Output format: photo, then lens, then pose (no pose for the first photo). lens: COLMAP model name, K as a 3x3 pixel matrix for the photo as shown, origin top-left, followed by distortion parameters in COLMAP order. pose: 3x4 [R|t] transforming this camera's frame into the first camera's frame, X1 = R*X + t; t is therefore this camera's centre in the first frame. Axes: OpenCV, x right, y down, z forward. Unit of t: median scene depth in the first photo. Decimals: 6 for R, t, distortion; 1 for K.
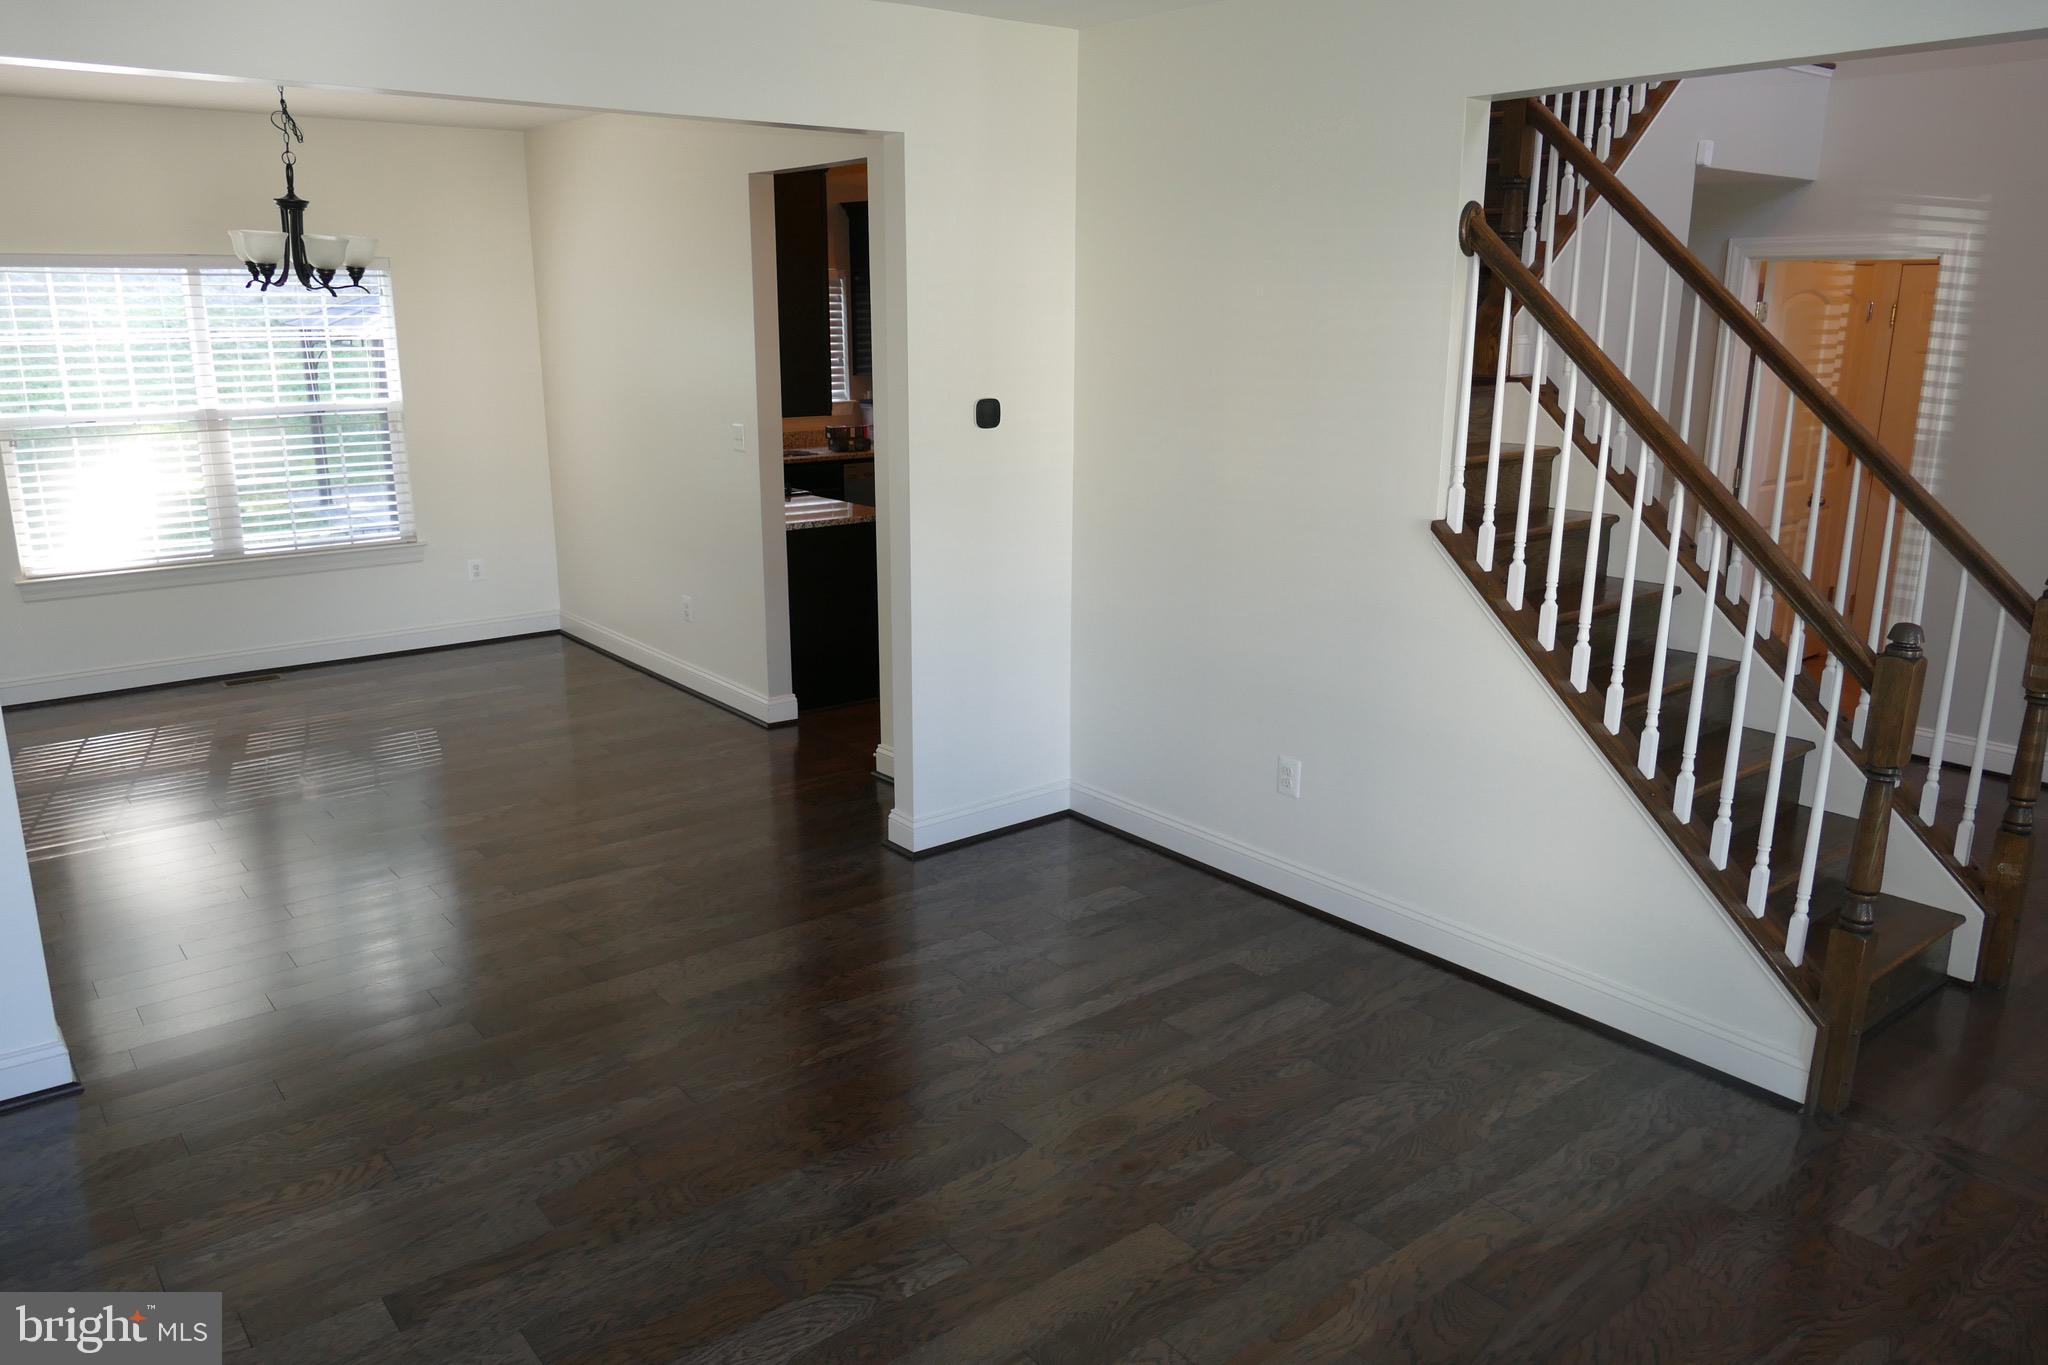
lens RADIAL K [[1471.6, 0, 1024.0], [0, 1471.6, 682.5], [0, 0, 1]] dist [-0.012309, 0.006382]
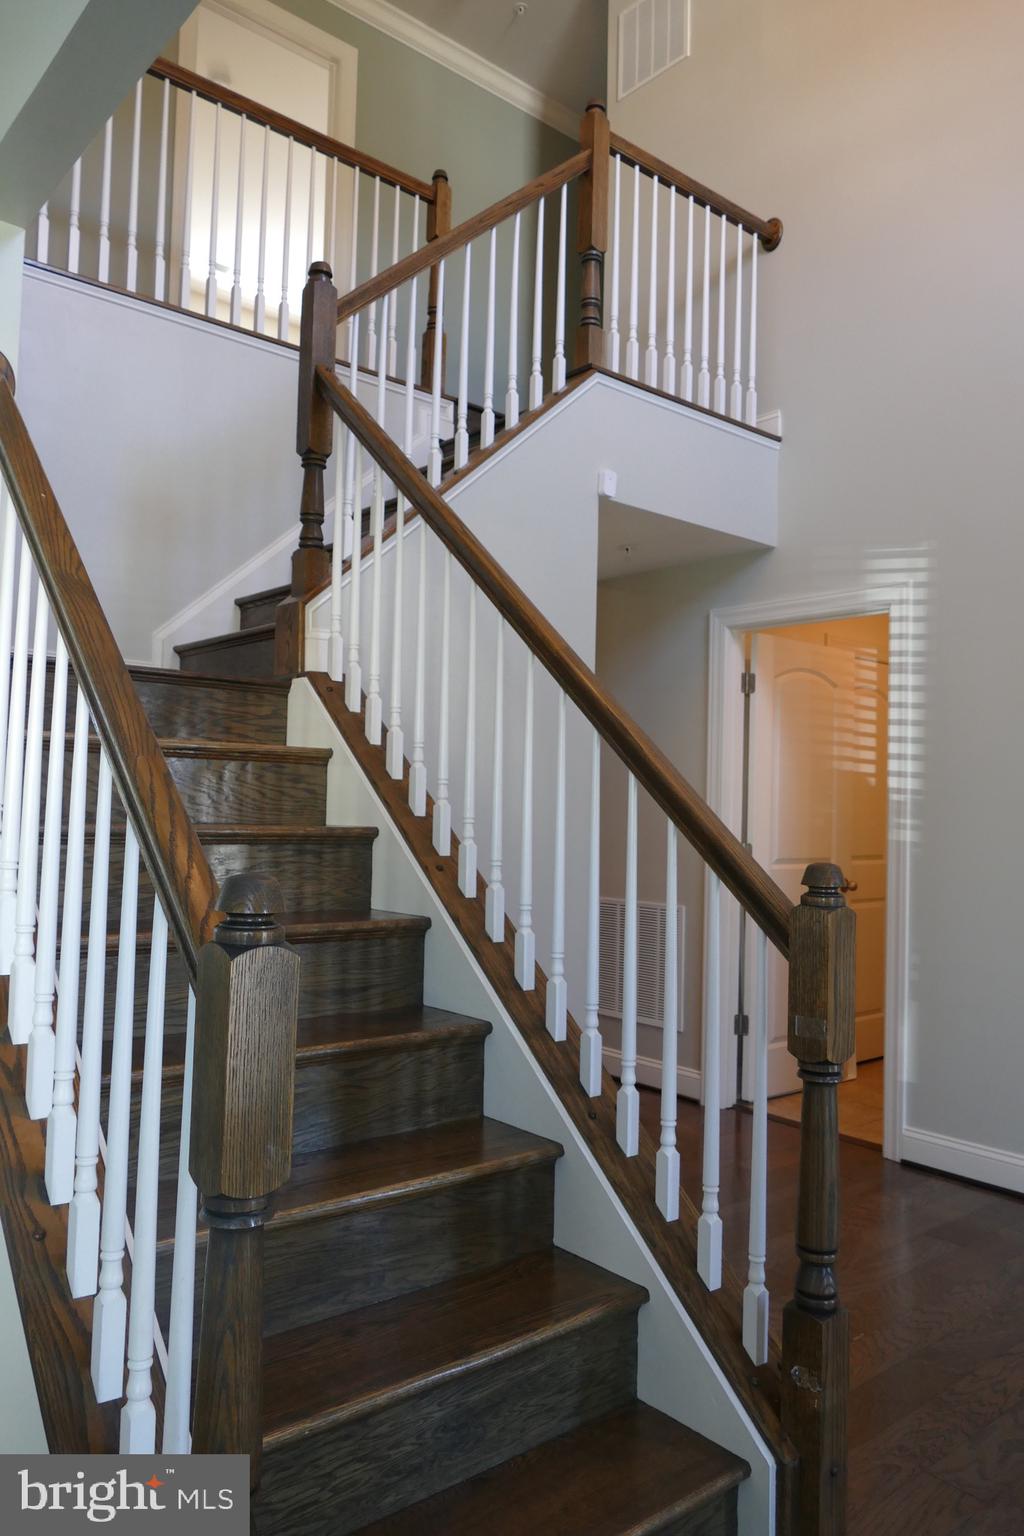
lens RADIAL K [[1103.7, 0, 512.0], [0, 1103.7, 768.0], [0, 0, 1]] dist [-0.012309, 0.006382]
pose [[0.999520, 0.025344, 0.017796, 0.373350], [-0.019265, 0.958797, -0.283438, 0.014498], [-0.024246, 0.282959, 0.958826, 0.354283]]
